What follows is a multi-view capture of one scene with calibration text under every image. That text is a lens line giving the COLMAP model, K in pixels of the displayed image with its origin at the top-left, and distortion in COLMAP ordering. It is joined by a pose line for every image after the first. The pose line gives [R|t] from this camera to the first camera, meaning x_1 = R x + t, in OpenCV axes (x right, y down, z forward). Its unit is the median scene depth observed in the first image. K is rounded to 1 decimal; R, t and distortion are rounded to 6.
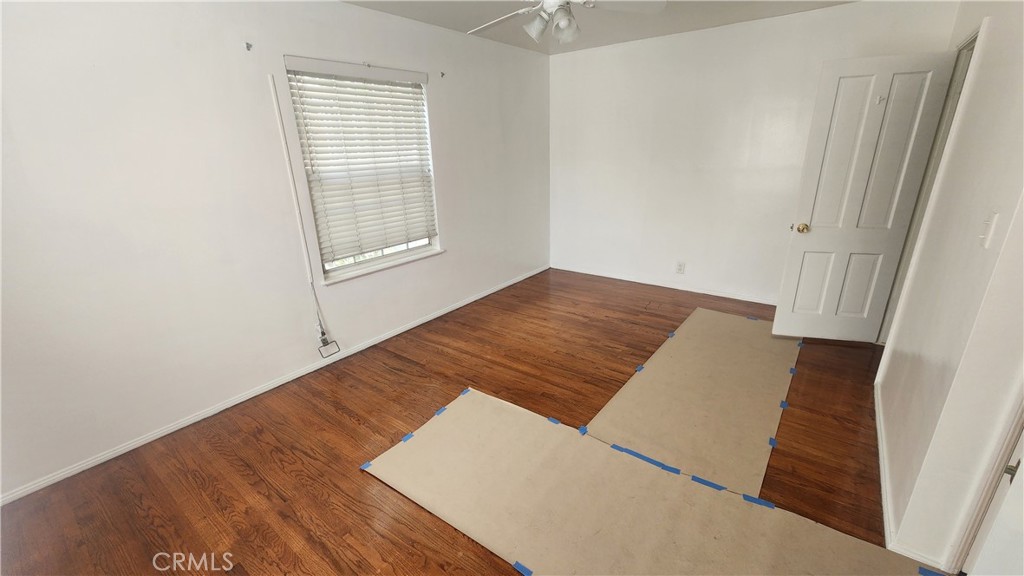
lens RADIAL K [[423.2, 0, 516.4], [0, 423.2, 282.6], [0, 0, 1]] dist [-0.002780, 0.002667]
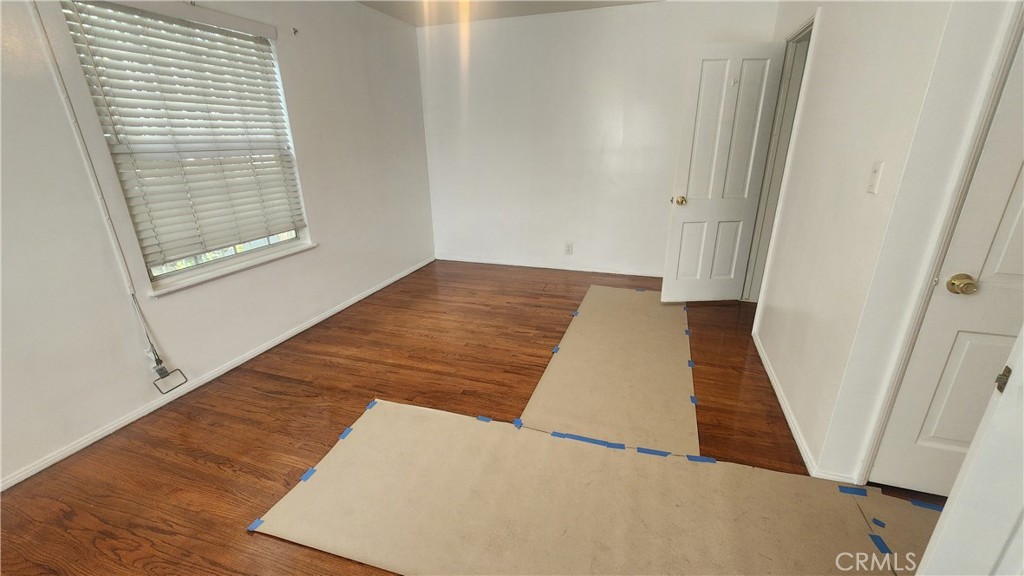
lens RADIAL K [[423.2, 0, 512.9], [0, 423.2, 285.0], [0, 0, 1]] dist [-0.002780, 0.002667]
pose [[0.949457, -0.090950, 0.300433, -0.077246], [0.087546, 0.995852, 0.024801, 0.022474], [-0.301442, 0.002754, 0.953481, 0.103731]]
